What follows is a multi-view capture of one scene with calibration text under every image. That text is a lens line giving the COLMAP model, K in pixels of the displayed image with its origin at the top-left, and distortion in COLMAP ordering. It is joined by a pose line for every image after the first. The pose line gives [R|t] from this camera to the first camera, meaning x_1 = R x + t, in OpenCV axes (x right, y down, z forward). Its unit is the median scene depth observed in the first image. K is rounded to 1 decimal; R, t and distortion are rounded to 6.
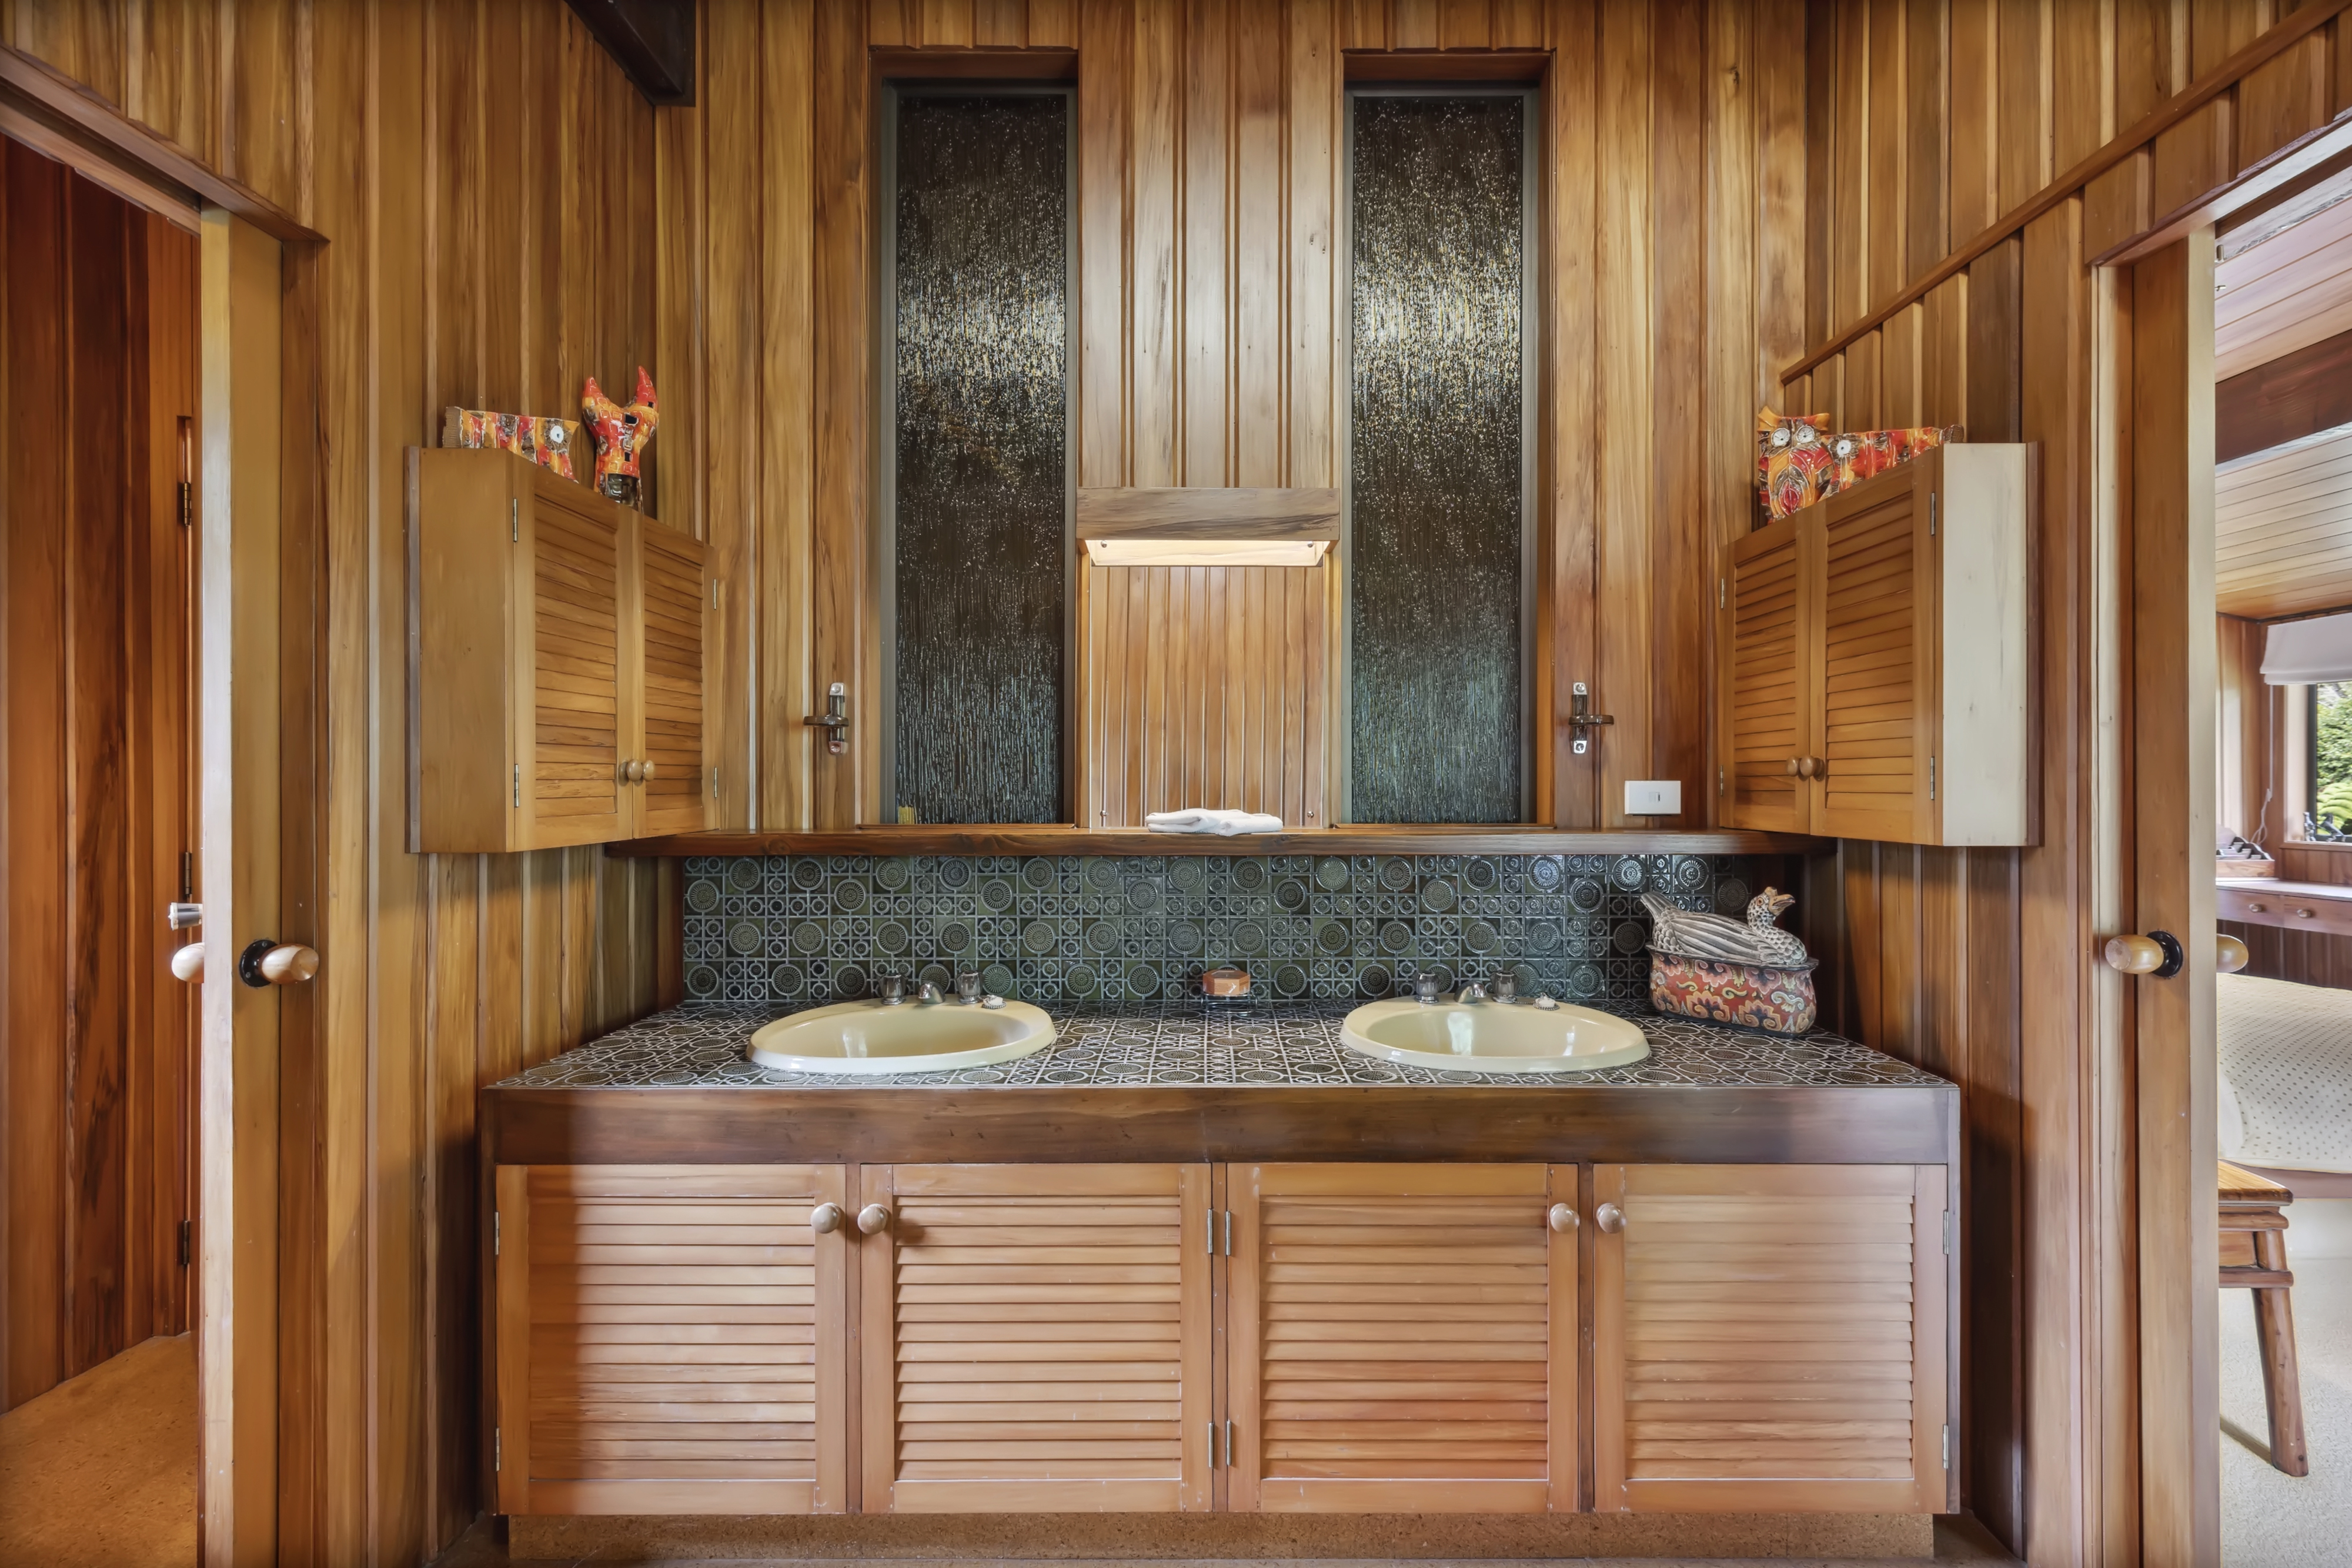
lens RADIAL K [[1070.8, 0, 1196.8], [0, 1070.8, 782.4], [0, 0, 1]] dist [0.011460, -0.005947]
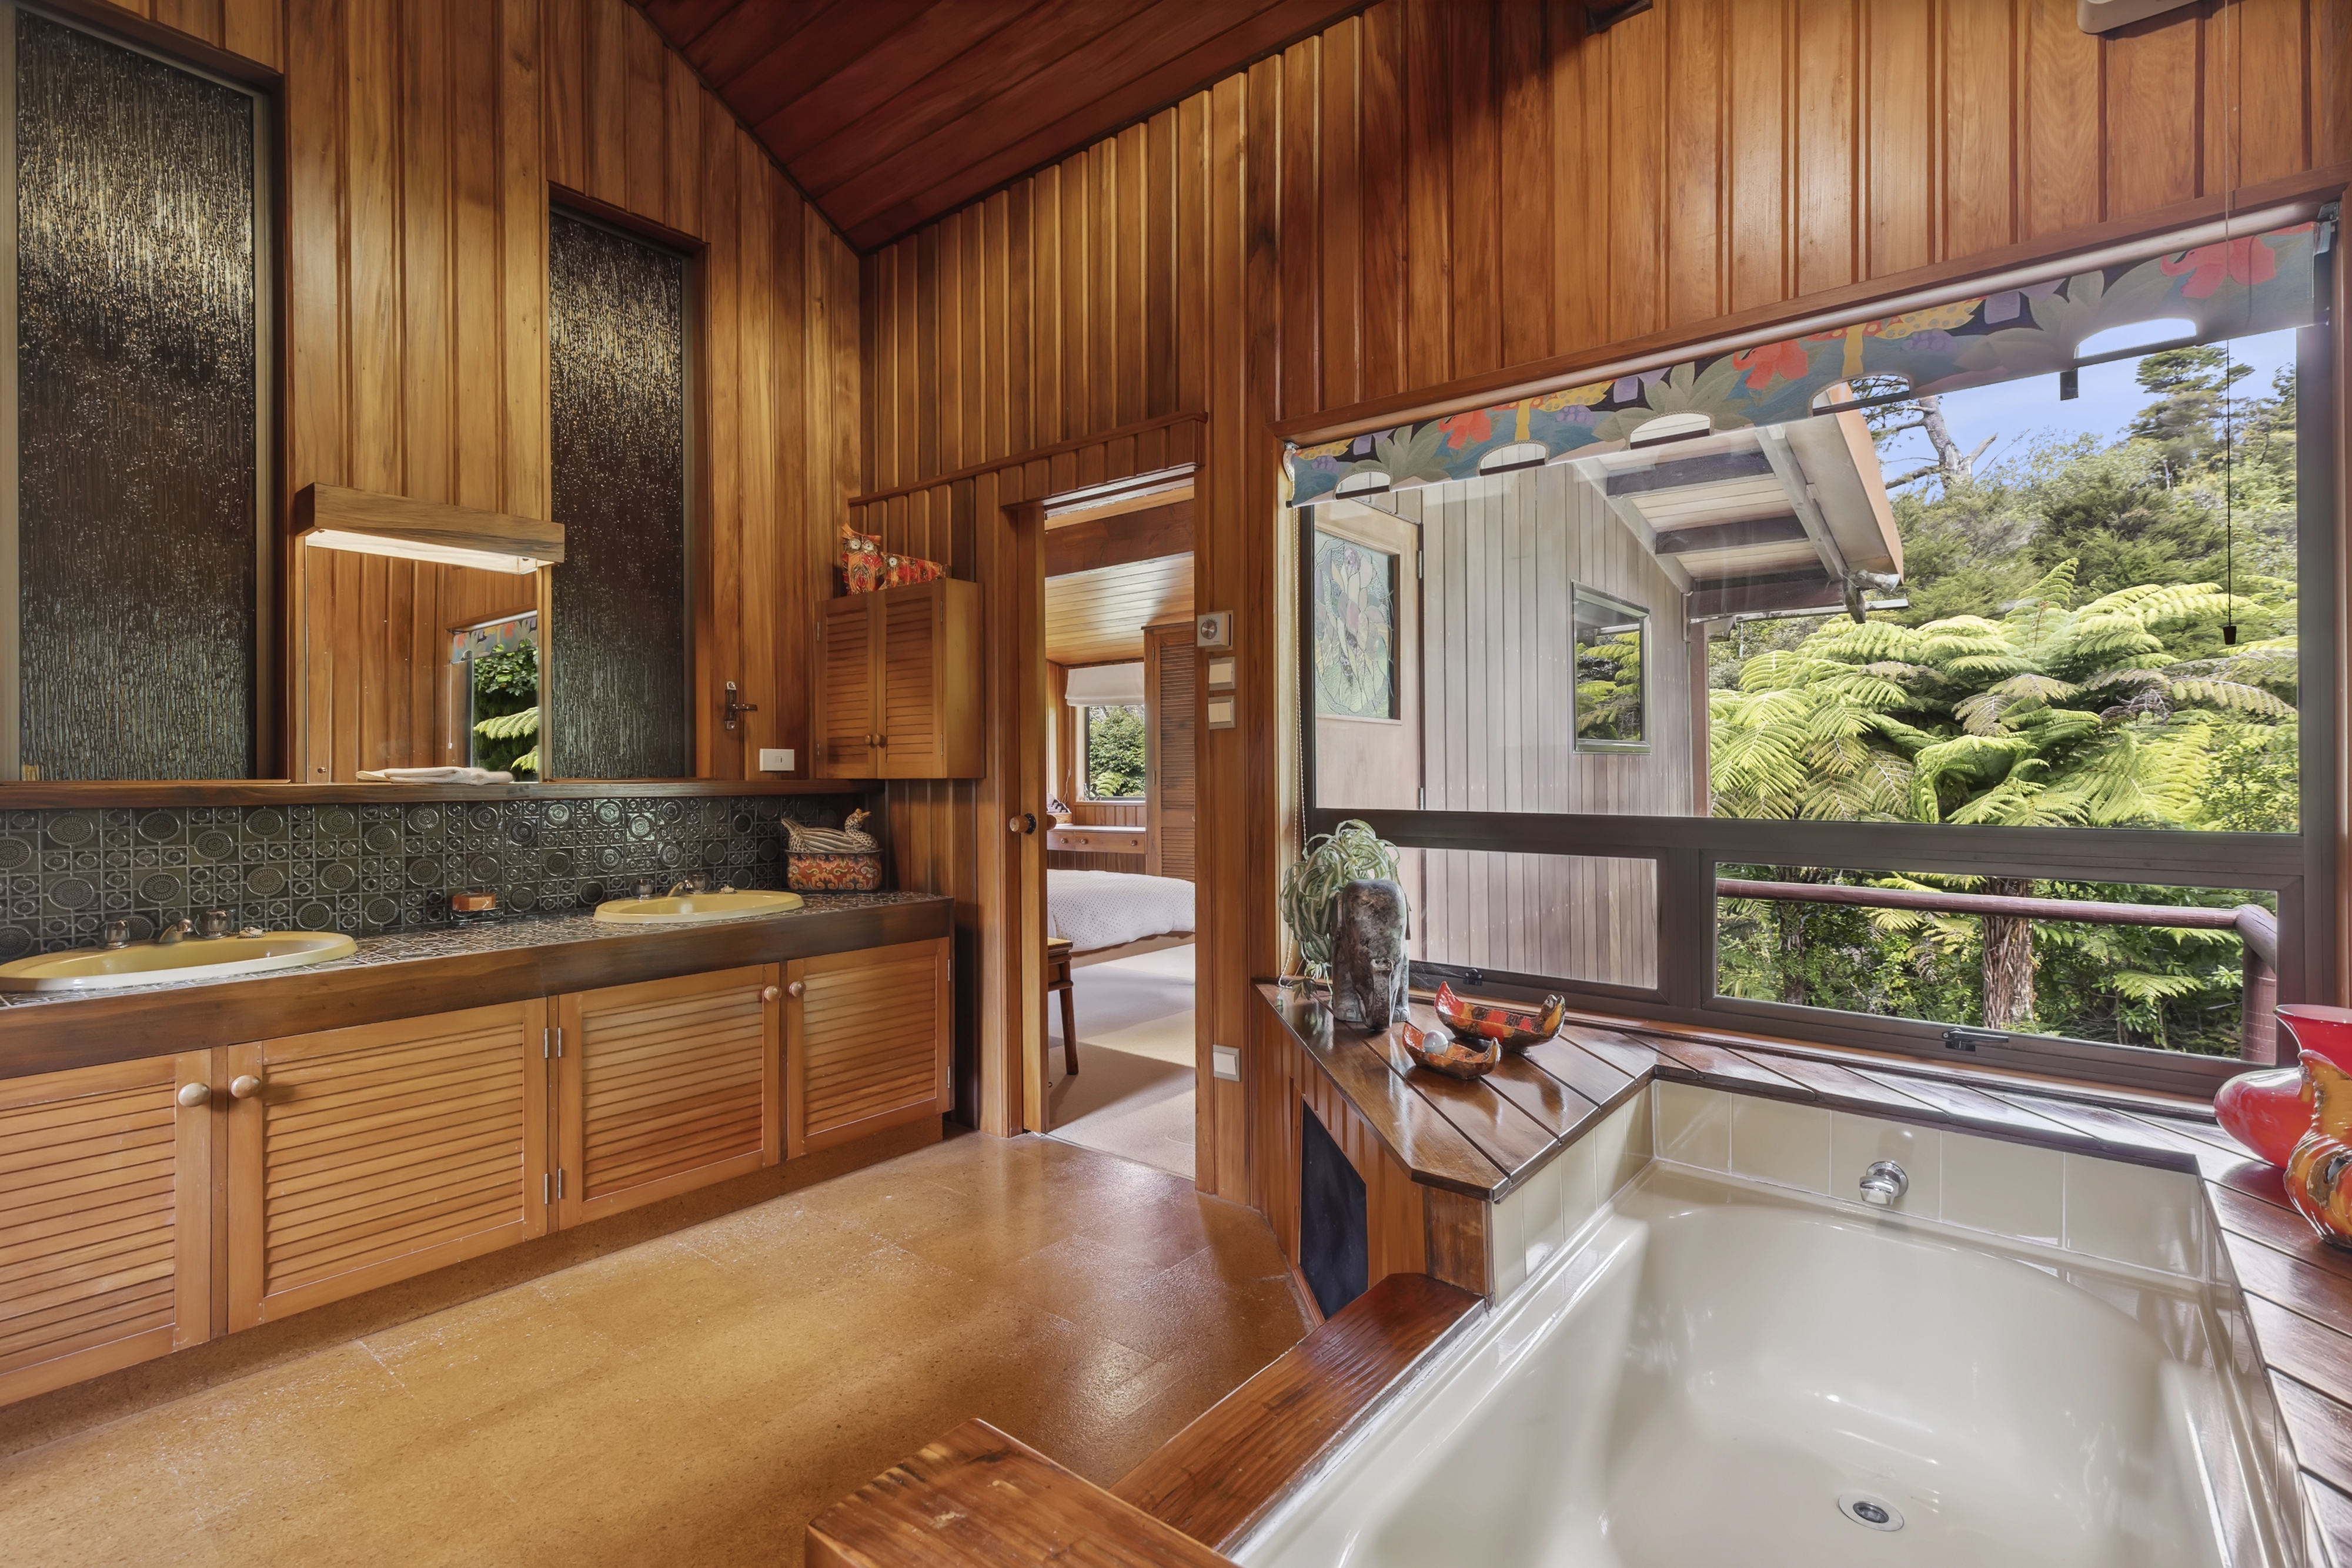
lens RADIAL K [[1070.8, 0, 1196.8], [0, 1070.8, 782.4], [0, 0, 1]] dist [0.011460, -0.005947]
pose [[0.622522, -0.007929, 0.782562, -0.452611], [0.003513, 0.999967, 0.007337, 0.042056], [-0.782594, -0.001818, 0.622530, -0.476168]]
